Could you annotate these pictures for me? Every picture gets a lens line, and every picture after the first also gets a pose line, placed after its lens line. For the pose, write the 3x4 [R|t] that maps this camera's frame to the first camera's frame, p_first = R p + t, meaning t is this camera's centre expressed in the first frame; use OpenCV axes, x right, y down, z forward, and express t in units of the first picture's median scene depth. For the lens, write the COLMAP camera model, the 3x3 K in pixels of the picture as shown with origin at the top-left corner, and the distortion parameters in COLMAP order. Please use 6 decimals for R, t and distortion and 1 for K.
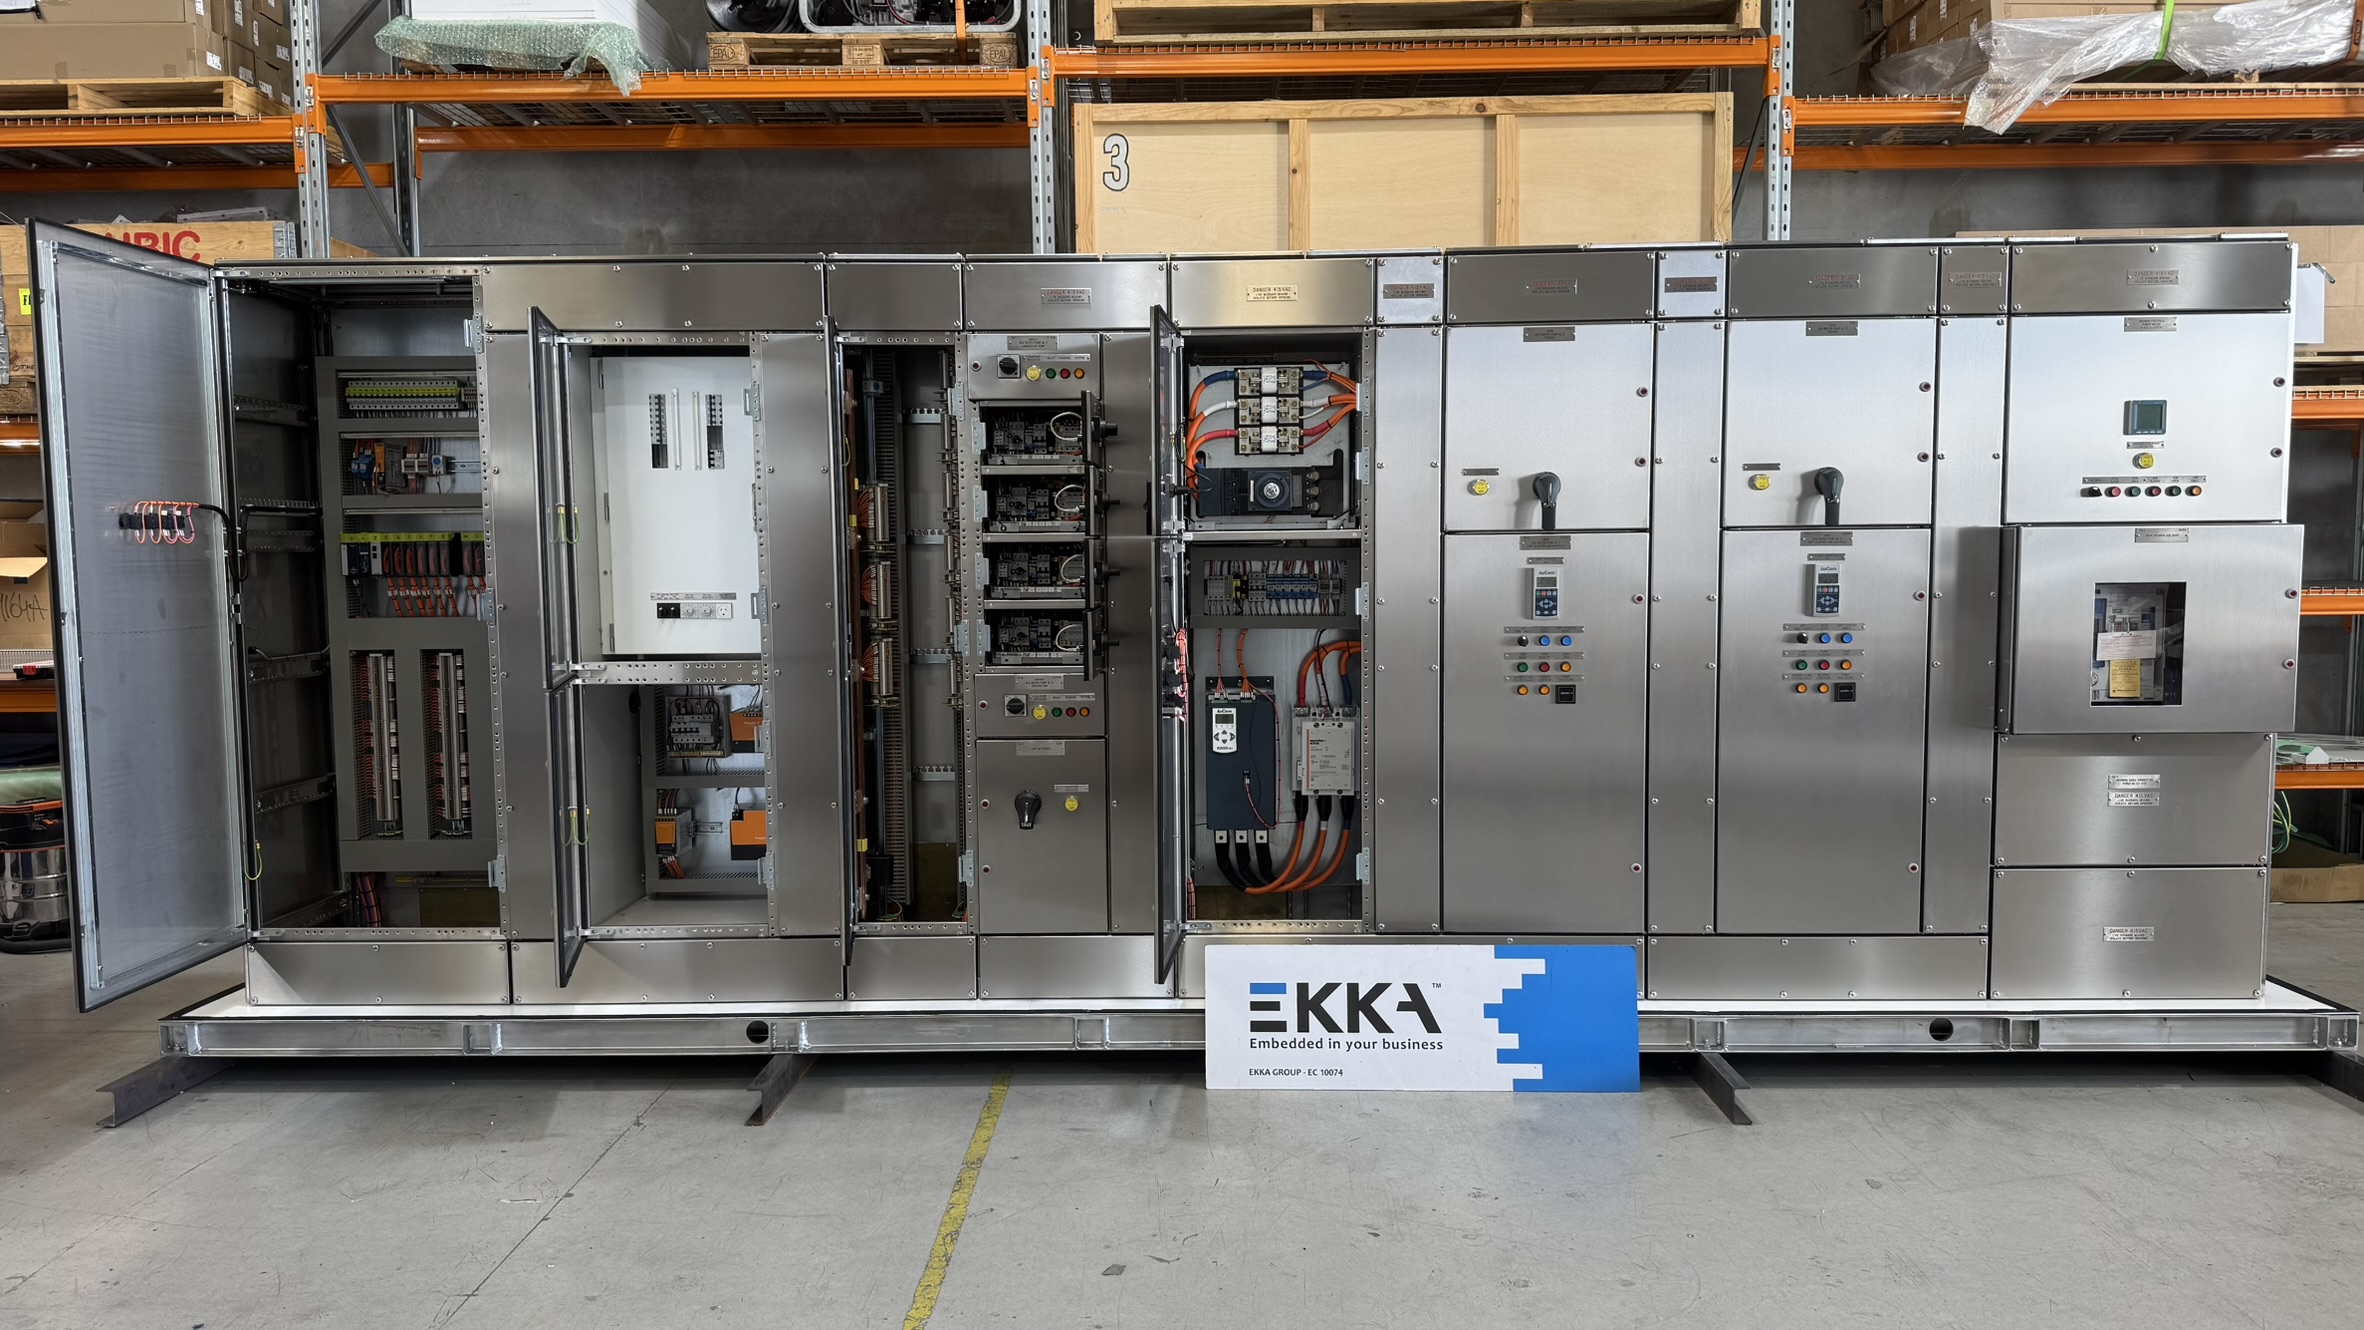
lens RADIAL K [[1636.2, 0, 1182.0], [0, 1636.2, 665.0], [0, 0, 1]] dist [-0.012305, -0.007211]
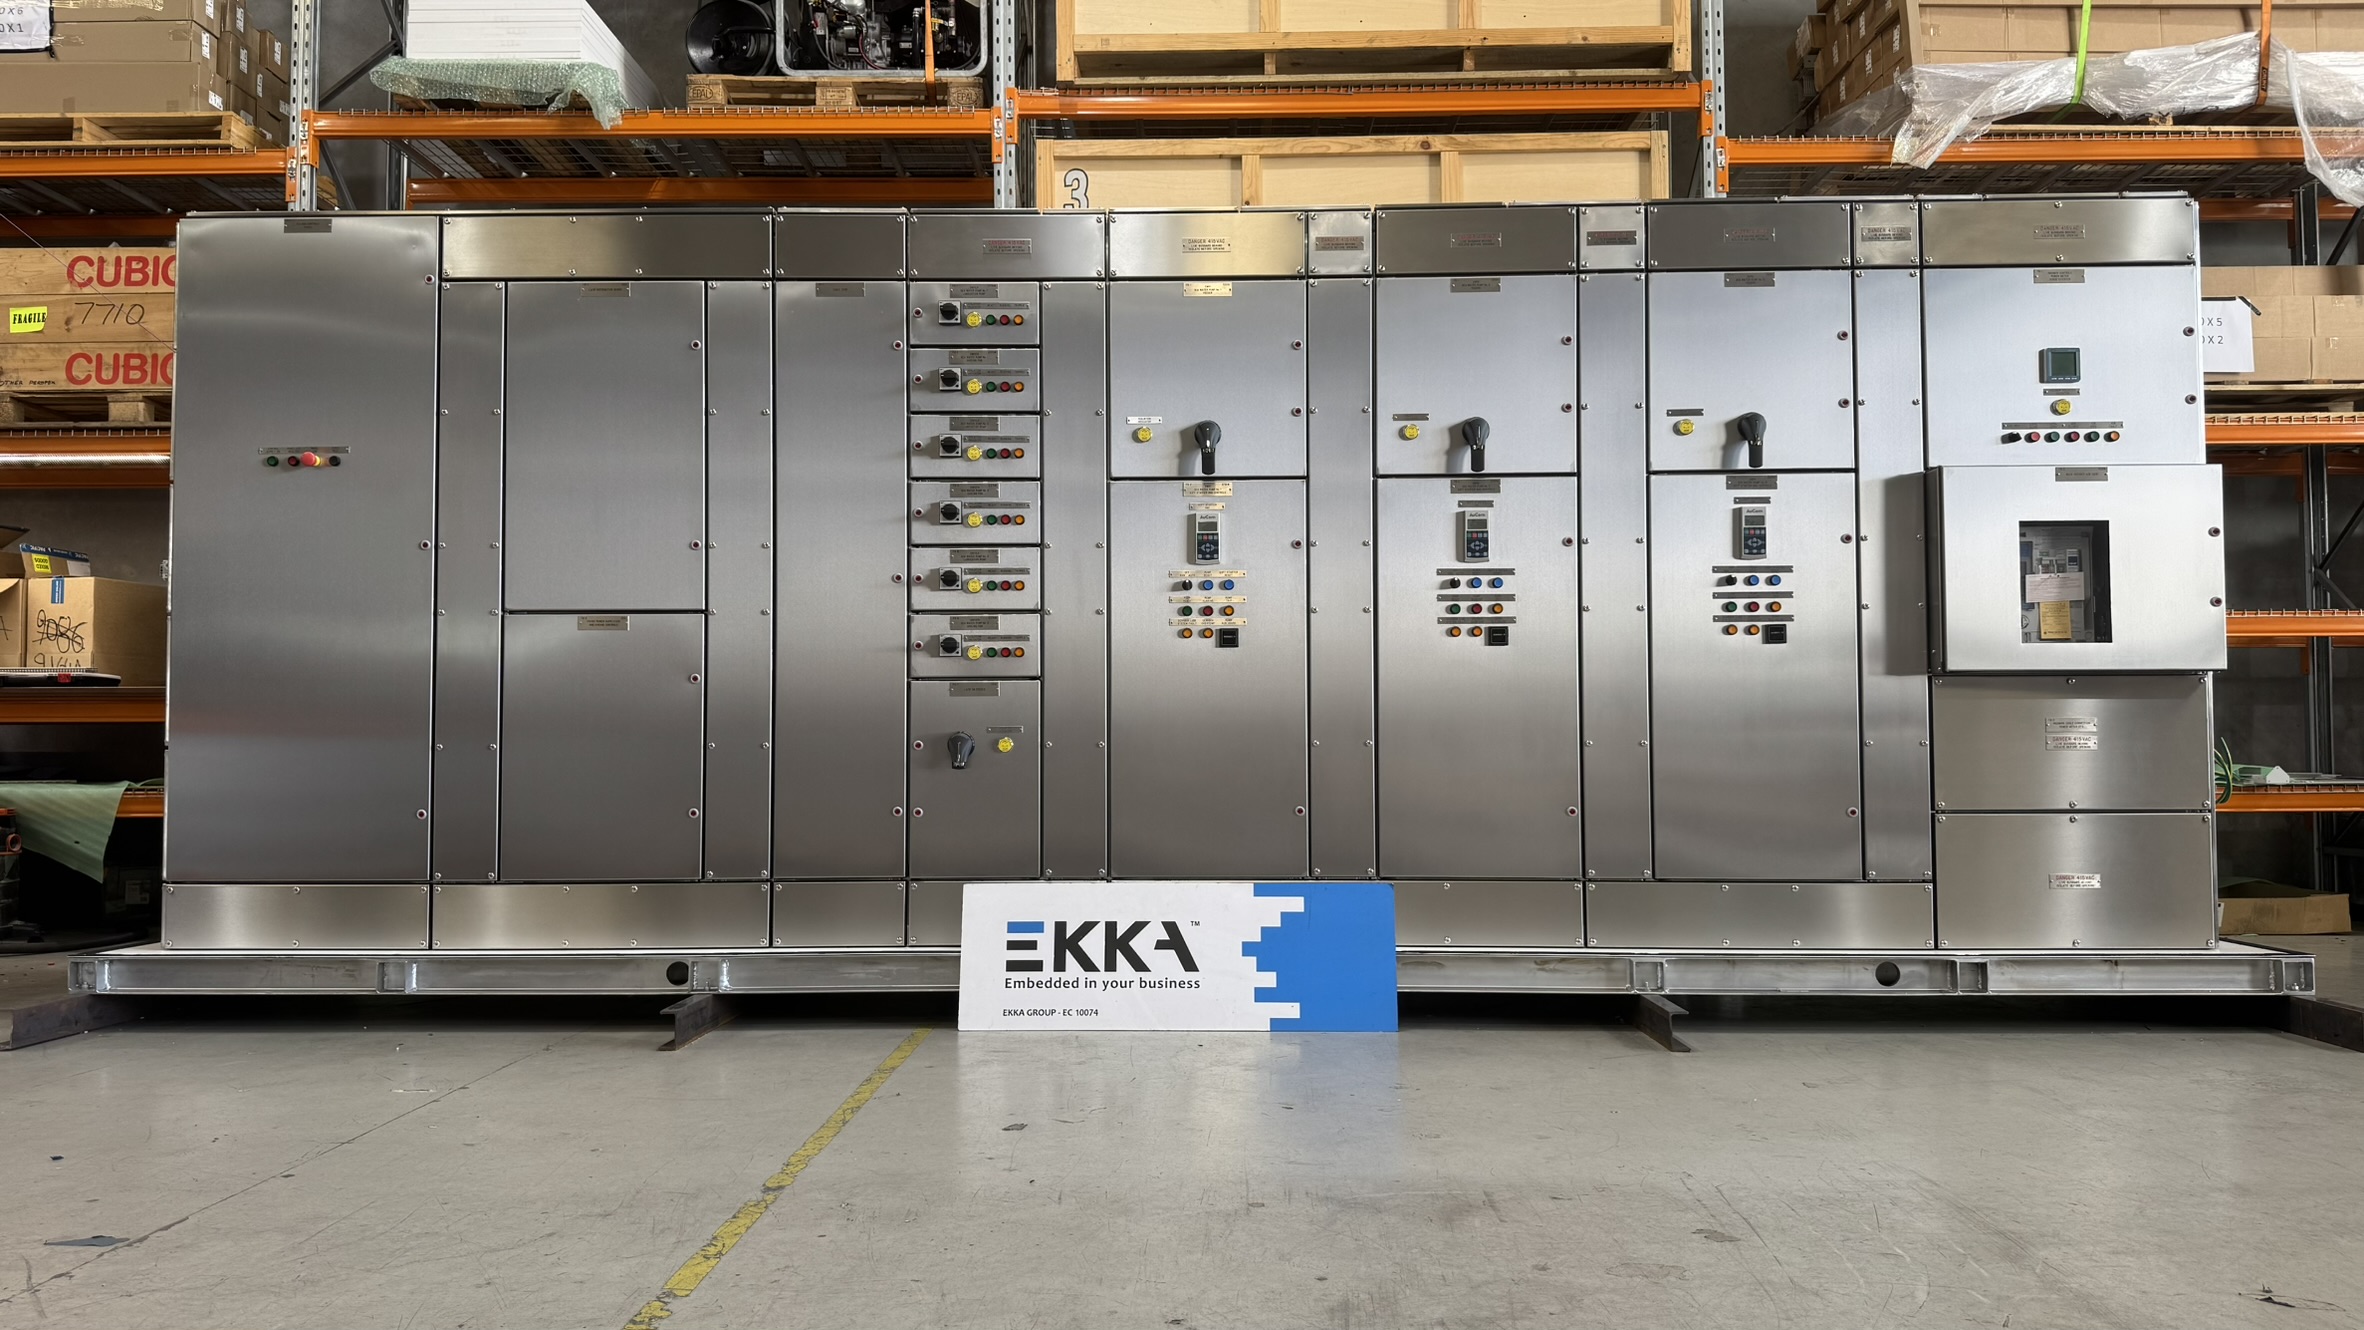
lens RADIAL K [[1636.2, 0, 1182.0], [0, 1636.2, 665.0], [0, 0, 1]] dist [-0.012305, -0.007211]
pose [[0.999980, 0.006217, -0.001263, 0.030899], [-0.006323, 0.992813, -0.119511, 0.114347], [0.000511, 0.119516, 0.992832, 0.004951]]
